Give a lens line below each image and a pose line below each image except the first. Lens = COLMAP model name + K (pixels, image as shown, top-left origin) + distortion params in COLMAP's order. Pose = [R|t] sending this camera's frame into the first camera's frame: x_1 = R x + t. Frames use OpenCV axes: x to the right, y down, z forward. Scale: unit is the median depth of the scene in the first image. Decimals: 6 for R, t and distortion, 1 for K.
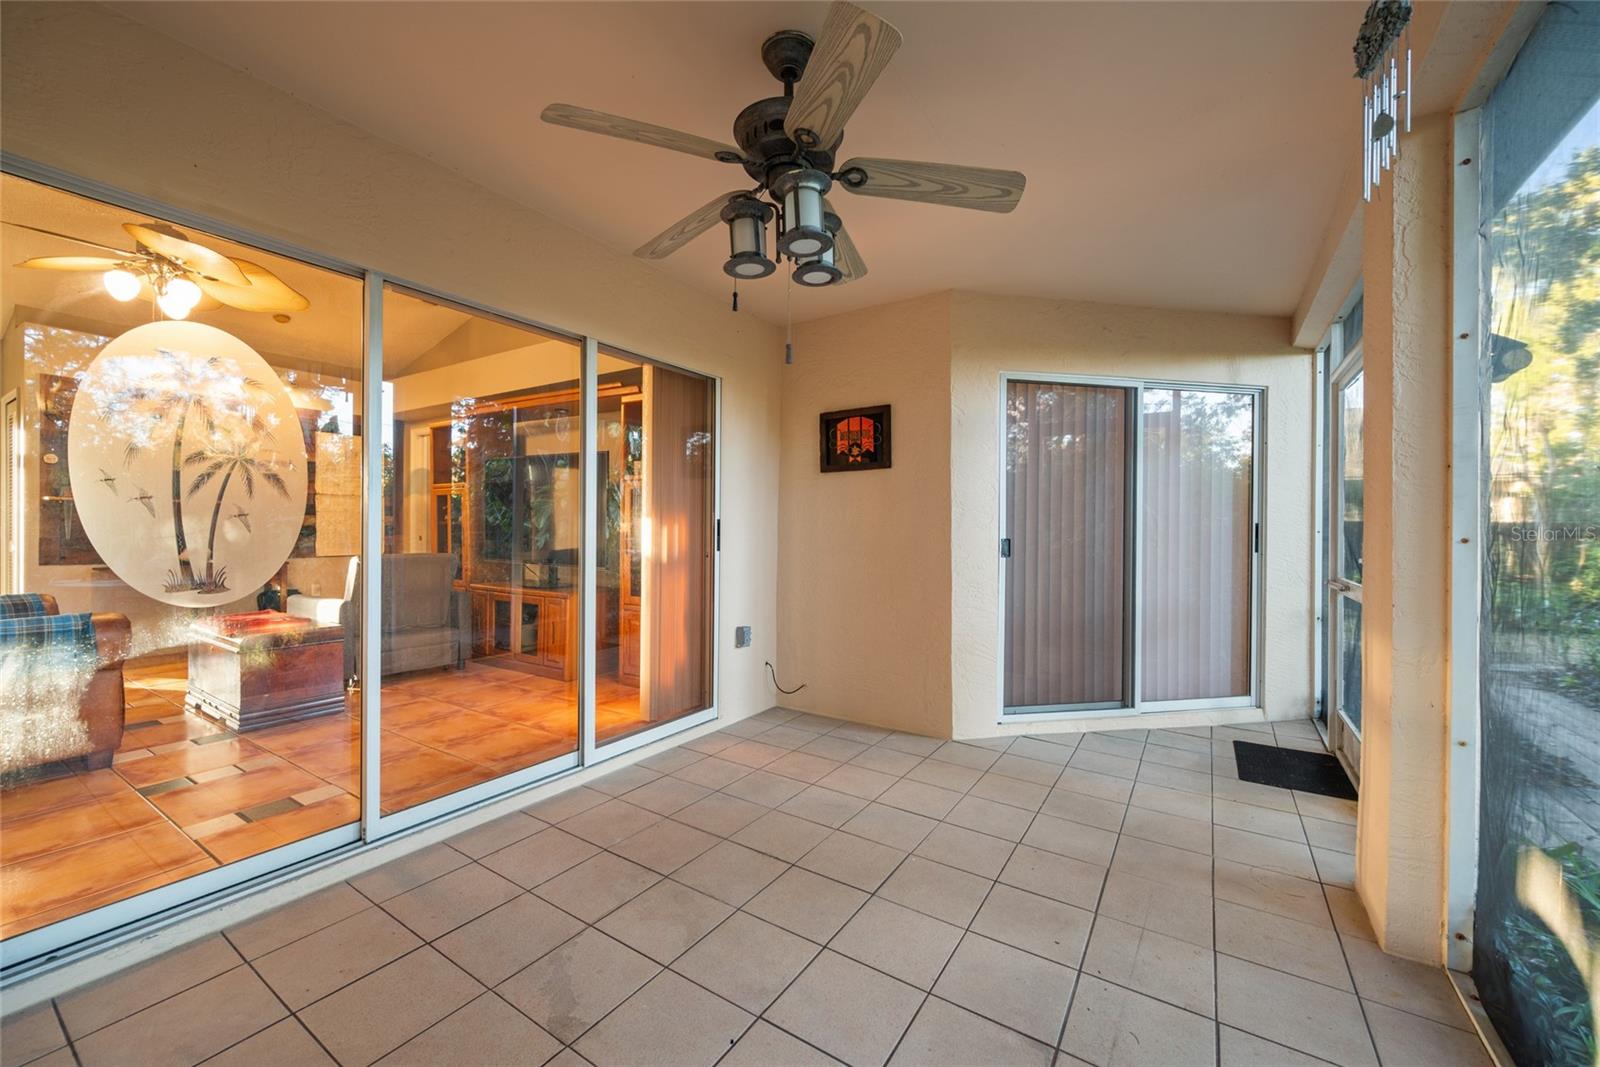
lens RADIAL K [[631.3, 0, 802.7], [0, 631.3, 530.2], [0, 0, 1]] dist [-0.000600, -0.000390]
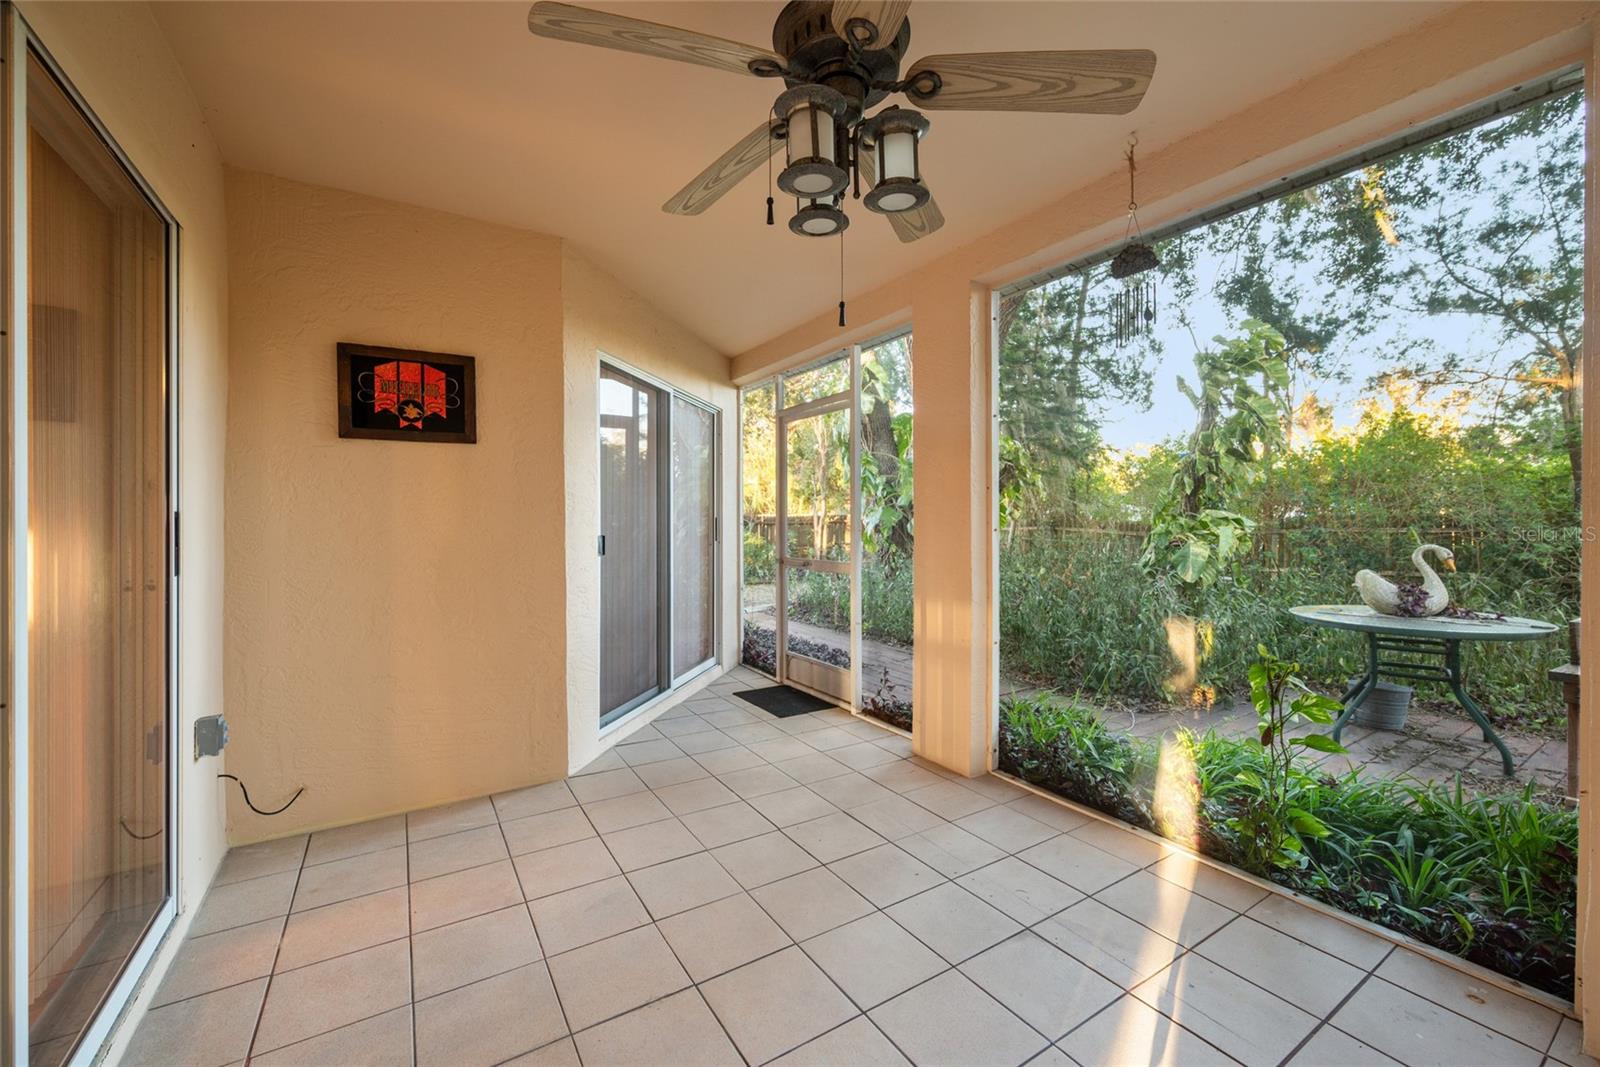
lens RADIAL K [[631.3, 0, 800.6], [0, 631.3, 525.2], [0, 0, 1]] dist [-0.000600, -0.000390]
pose [[0.415418, -0.010204, 0.909573, -0.400983], [0.008209, 0.999938, 0.007468, -0.006058], [-0.909594, 0.004364, 0.415476, 0.373811]]
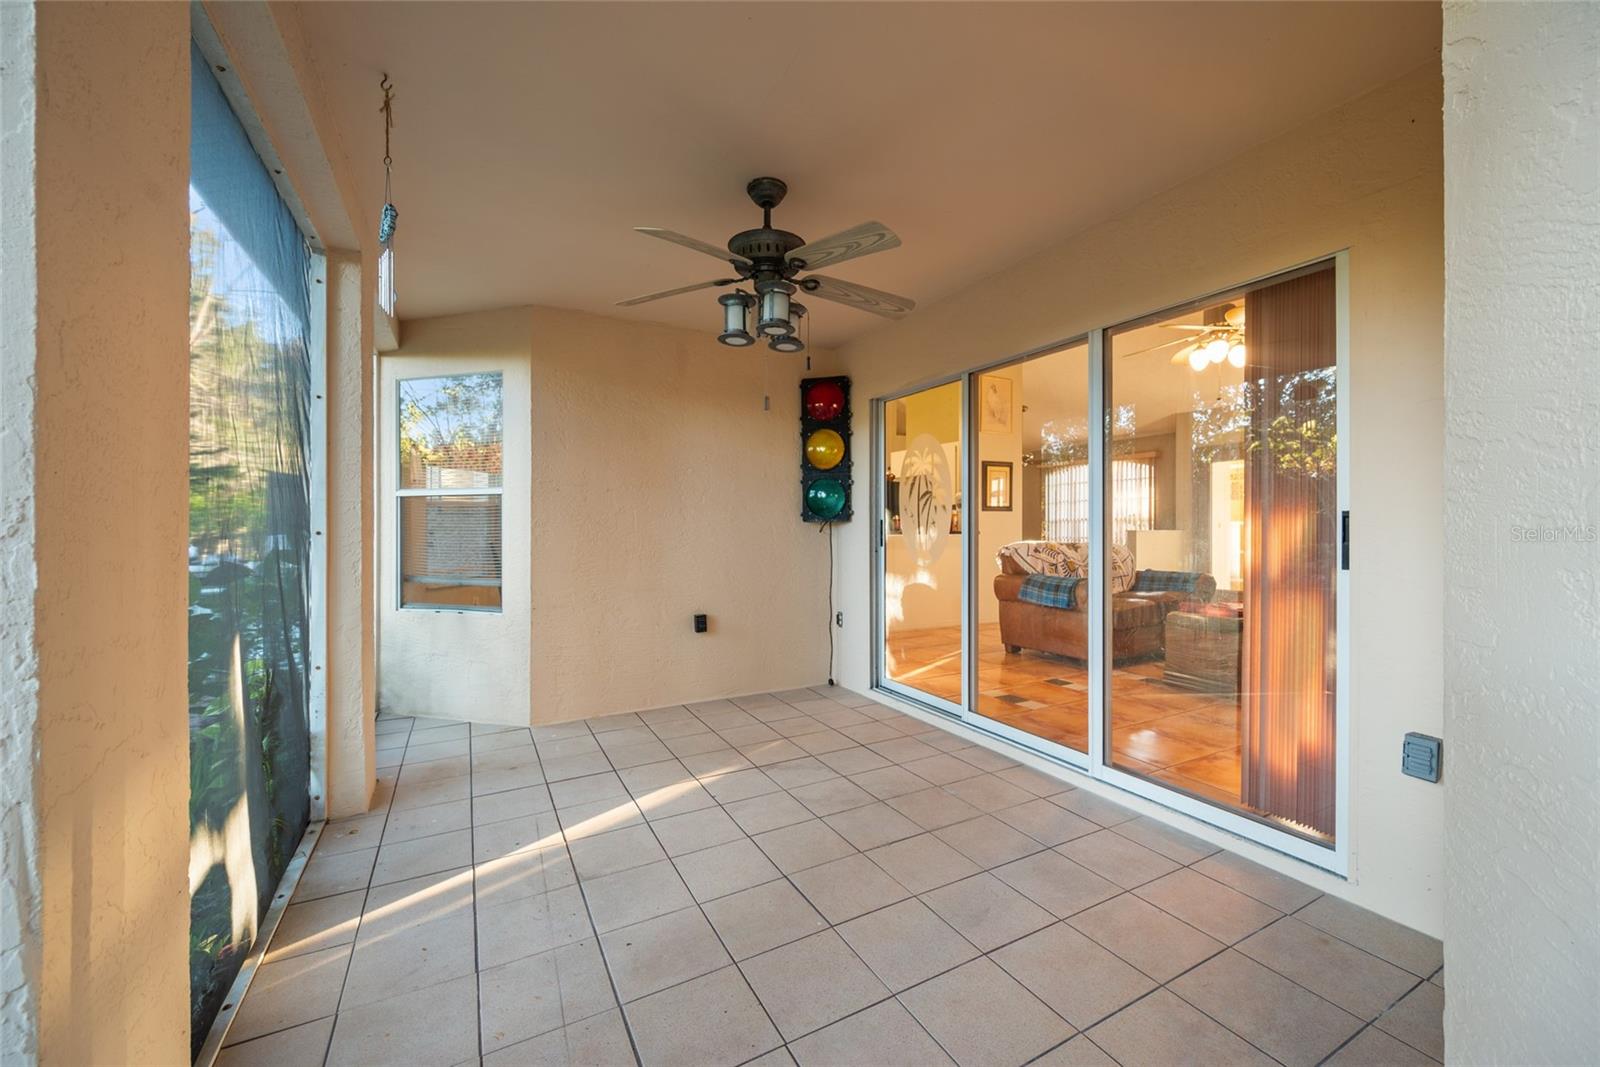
lens RADIAL K [[631.3, 0, 793.8], [0, 631.3, 530.5], [0, 0, 1]] dist [-0.000600, -0.000390]
pose [[-0.492969, -0.002224, -0.870044, 0.604220], [-0.007173, 0.999973, 0.001509, 0.002103], [0.870017, 0.006985, -0.492972, 0.905640]]
